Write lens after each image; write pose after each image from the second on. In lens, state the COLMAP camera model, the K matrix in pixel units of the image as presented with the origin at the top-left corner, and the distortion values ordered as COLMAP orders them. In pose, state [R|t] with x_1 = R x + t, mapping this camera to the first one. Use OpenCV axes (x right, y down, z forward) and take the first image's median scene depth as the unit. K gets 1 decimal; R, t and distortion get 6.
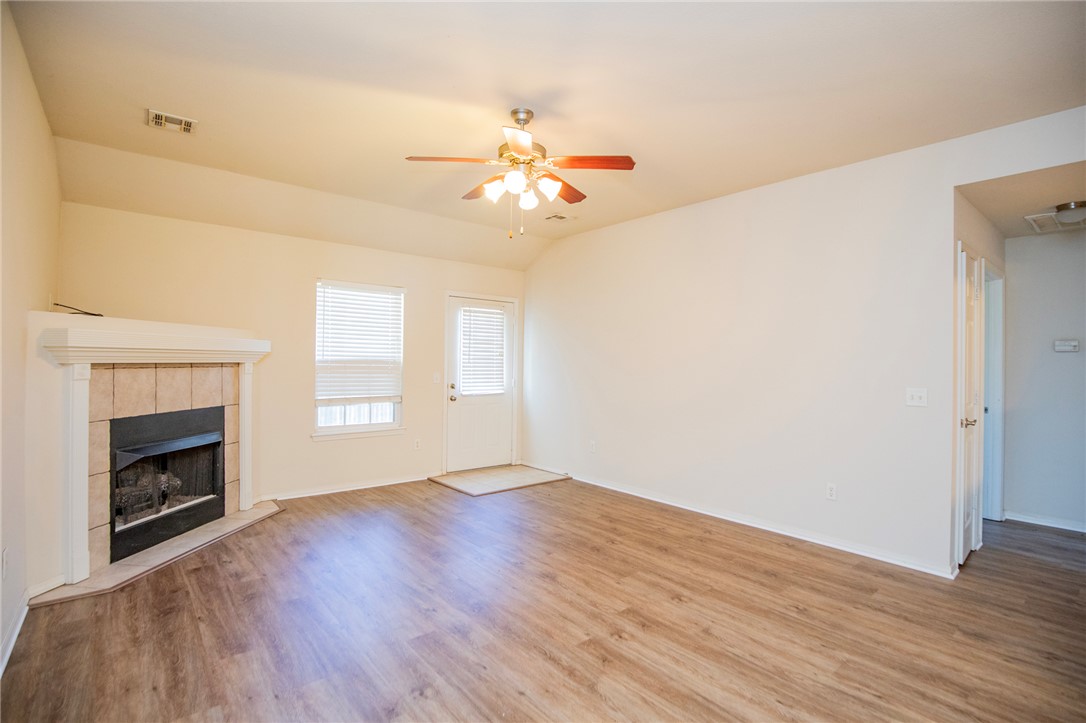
lens RADIAL K [[504.4, 0, 543.9], [0, 504.4, 361.2], [0, 0, 1]] dist [-0.036797, 0.004304]
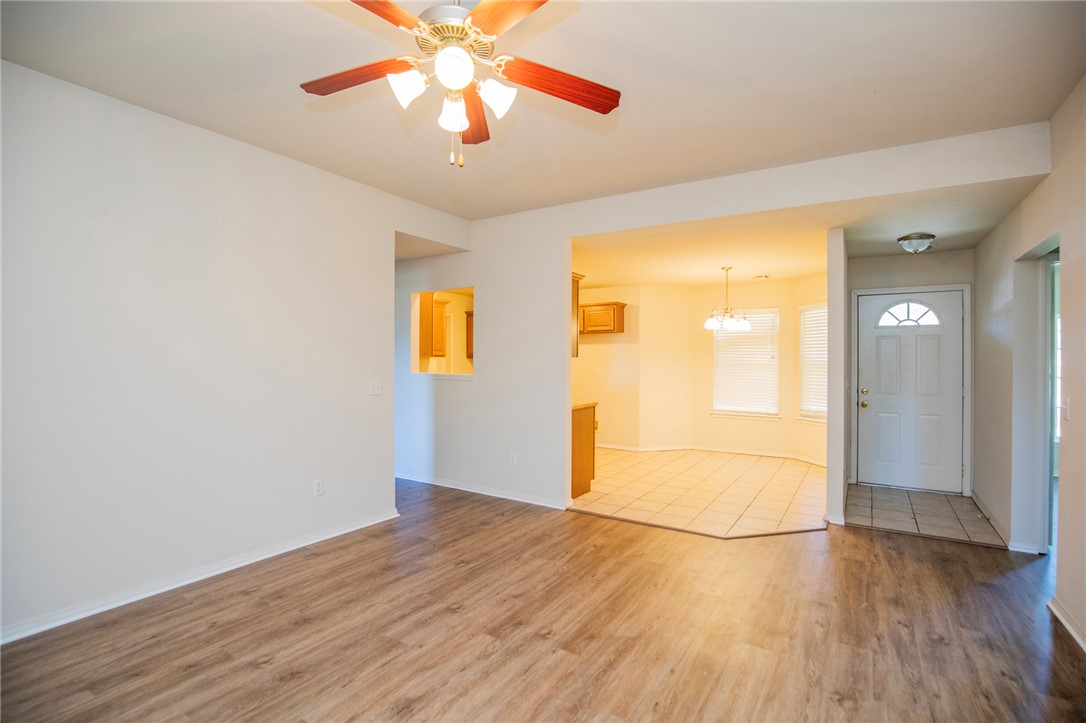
lens RADIAL K [[504.4, 0, 545.6], [0, 504.4, 360.1], [0, 0, 1]] dist [-0.036797, 0.004304]
pose [[-0.294410, -0.018279, 0.955504, -0.664793], [-0.007079, 0.999831, 0.016946, -0.027413], [-0.955653, -0.001775, -0.294490, 1.053778]]
